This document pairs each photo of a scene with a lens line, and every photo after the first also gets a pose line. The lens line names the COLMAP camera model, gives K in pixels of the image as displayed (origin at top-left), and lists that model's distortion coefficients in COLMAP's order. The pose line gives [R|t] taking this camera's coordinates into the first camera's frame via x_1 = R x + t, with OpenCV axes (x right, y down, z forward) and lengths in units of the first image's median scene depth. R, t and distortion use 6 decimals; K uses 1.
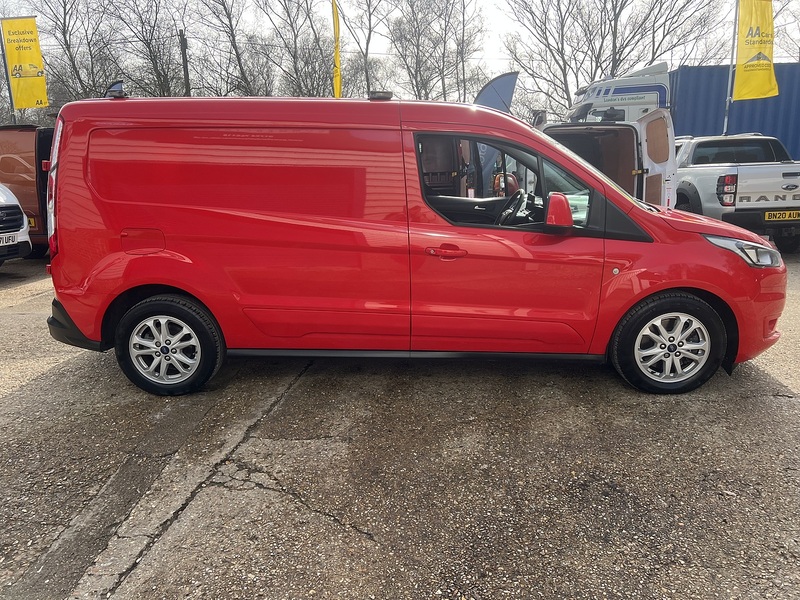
lens RADIAL K [[602.2, 0, 397.1], [0, 602.2, 296.6], [0, 0, 1]] dist [0.053618, -0.060622]
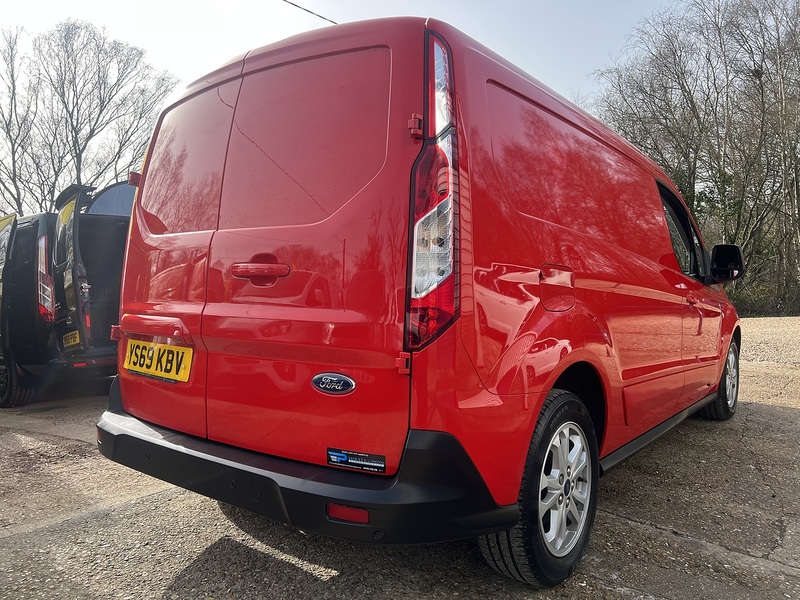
lens RADIAL K [[602.2, 0, 405.5], [0, 602.2, 292.8], [0, 0, 1]] dist [0.053618, -0.060622]
pose [[0.582182, 0.004426, 0.813046, -0.925329], [0.196189, 0.969672, -0.145760, -0.031318], [-0.789033, 0.244369, 0.563658, 0.770466]]
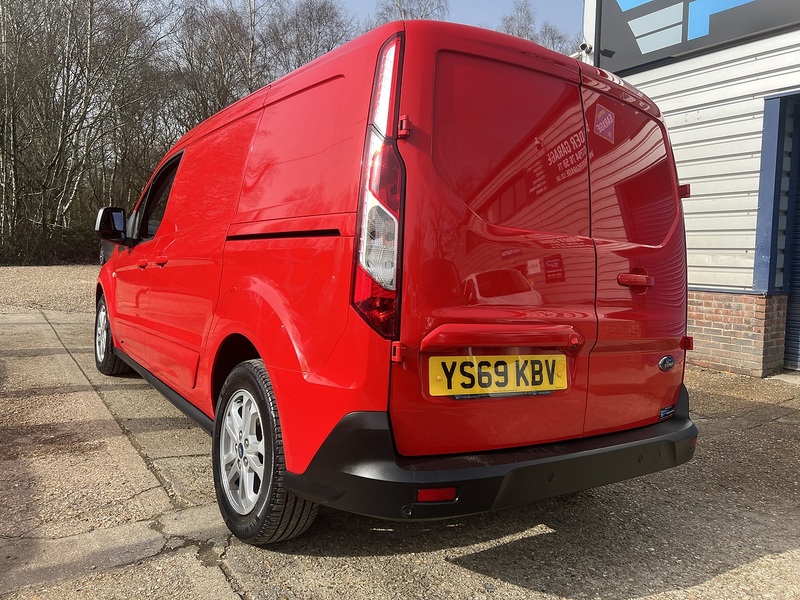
lens RADIAL K [[602.2, 0, 400.9], [0, 602.2, 294.9], [0, 0, 1]] dist [0.053618, -0.060622]
pose [[-0.604837, -0.075309, 0.792781, -0.923931], [0.138012, 0.970542, 0.197488, -0.276339], [-0.784299, 0.228861, -0.576626, 1.652052]]
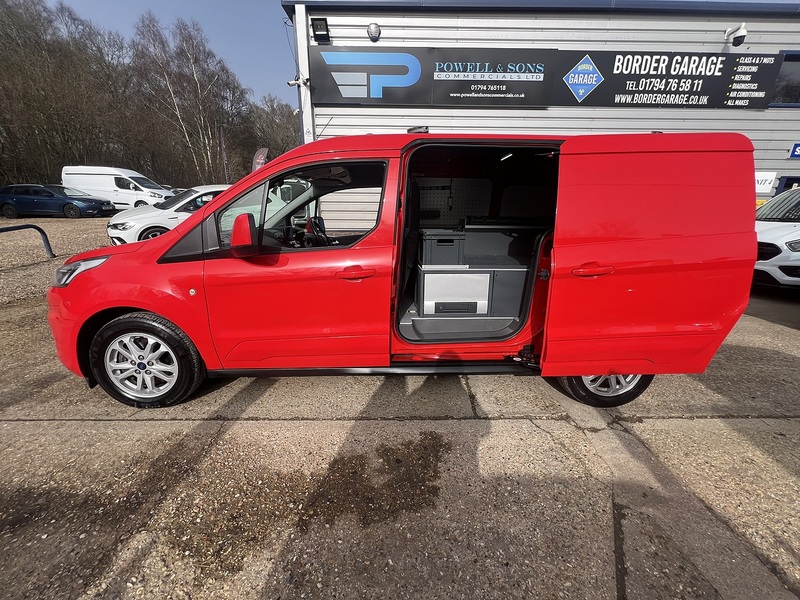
lens RADIAL K [[320.4, 0, 398.2], [0, 320.4, 299.0], [0, 0, 1]] dist [-0.001290, 0.000287]
pose [[-0.995874, 0.012310, -0.089911, 0.071593], [-0.032343, 0.877553, 0.478388, -0.406629], [0.084790, 0.479322, -0.873534, 1.884799]]
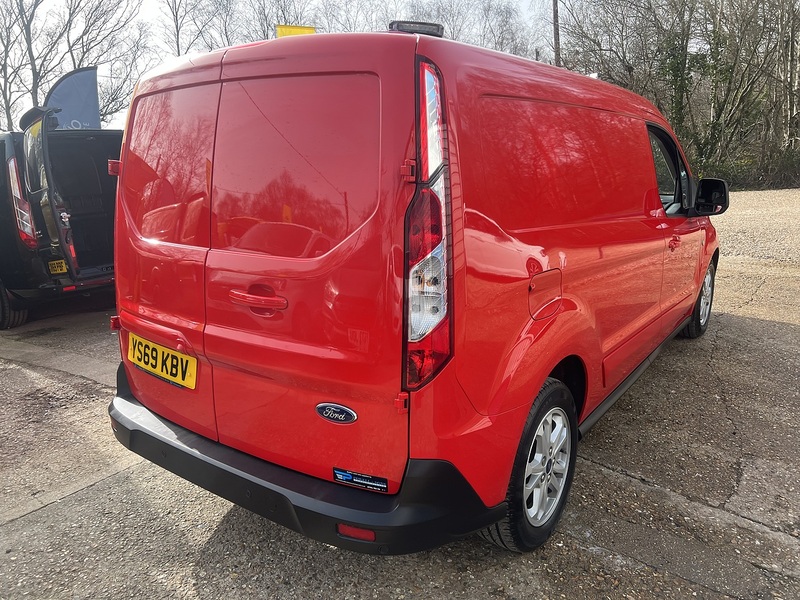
lens RADIAL K [[602.2, 0, 399.7], [0, 602.2, 292.8], [0, 0, 1]] dist [0.053618, -0.060622]
pose [[0.562438, -0.187800, 0.805229, -0.932761], [0.222444, 0.972327, 0.071399, -0.158373], [-0.796355, 0.138961, 0.588649, 0.745081]]
